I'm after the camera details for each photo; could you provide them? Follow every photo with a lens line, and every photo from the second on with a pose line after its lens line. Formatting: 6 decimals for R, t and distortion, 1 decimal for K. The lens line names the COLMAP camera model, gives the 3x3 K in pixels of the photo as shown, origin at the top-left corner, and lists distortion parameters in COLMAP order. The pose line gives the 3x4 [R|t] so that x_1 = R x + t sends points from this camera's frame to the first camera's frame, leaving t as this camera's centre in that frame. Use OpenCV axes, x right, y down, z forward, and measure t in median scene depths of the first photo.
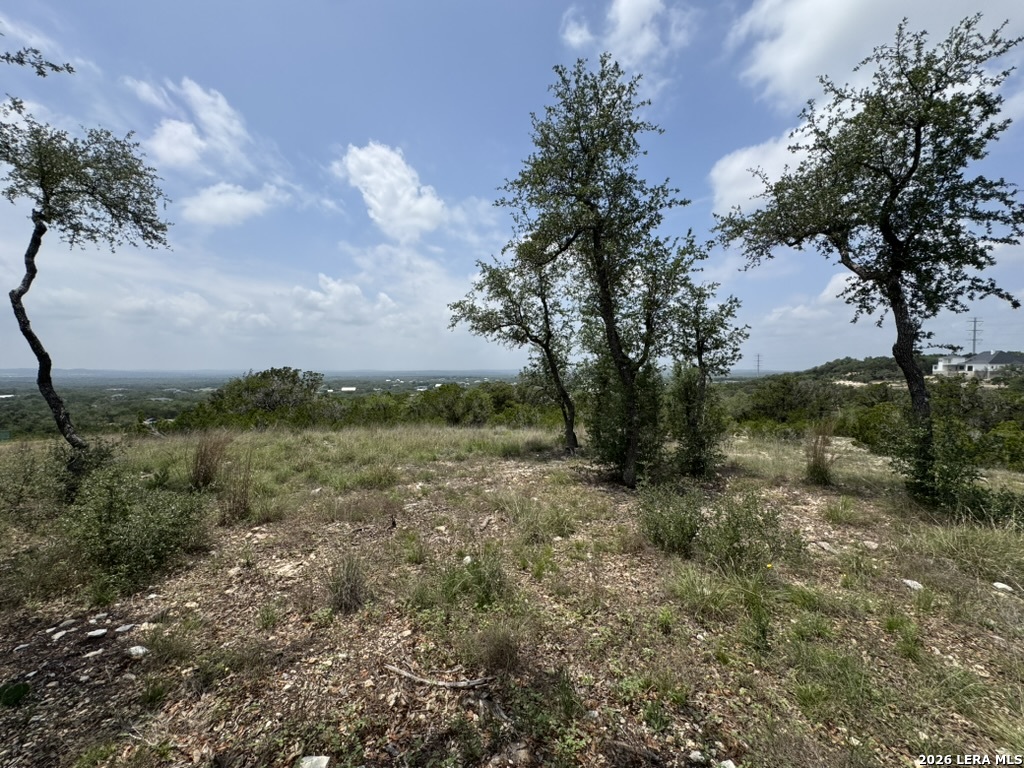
lens RADIAL K [[424.6, 0, 514.2], [0, 424.6, 383.4], [0, 0, 1]] dist [0.000939, 0.000117]
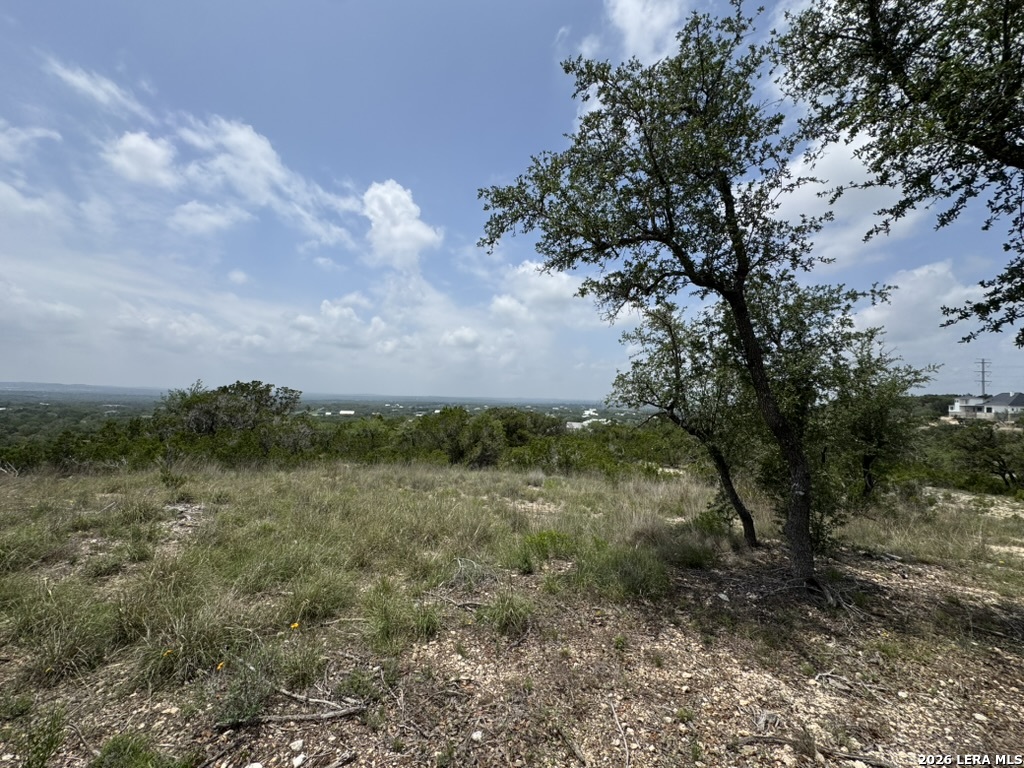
lens RADIAL K [[410.0, 0, 508.4], [0, 410.0, 400.2], [0, 0, 1]] dist [0.002830, 0.000135]
pose [[0.999547, 0.029551, -0.005646, -0.011599], [-0.029704, 0.999131, -0.029238, 0.002039], [0.004778, 0.029392, 0.999557, 0.060533]]
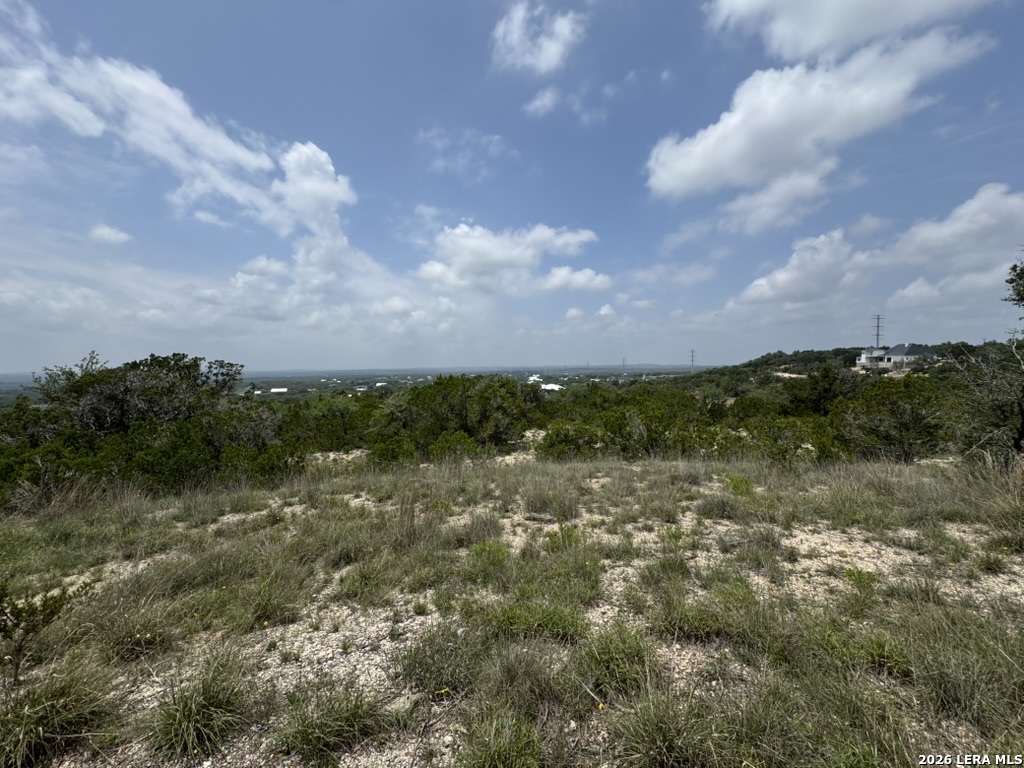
lens RADIAL K [[410.0, 0, 510.2], [0, 410.0, 378.0], [0, 0, 1]] dist [0.002830, 0.000135]
pose [[0.989559, -0.015518, 0.143292, -0.041082], [0.016707, 0.999835, -0.007103, 0.002842], [-0.143159, 0.009423, 0.989655, 0.097605]]
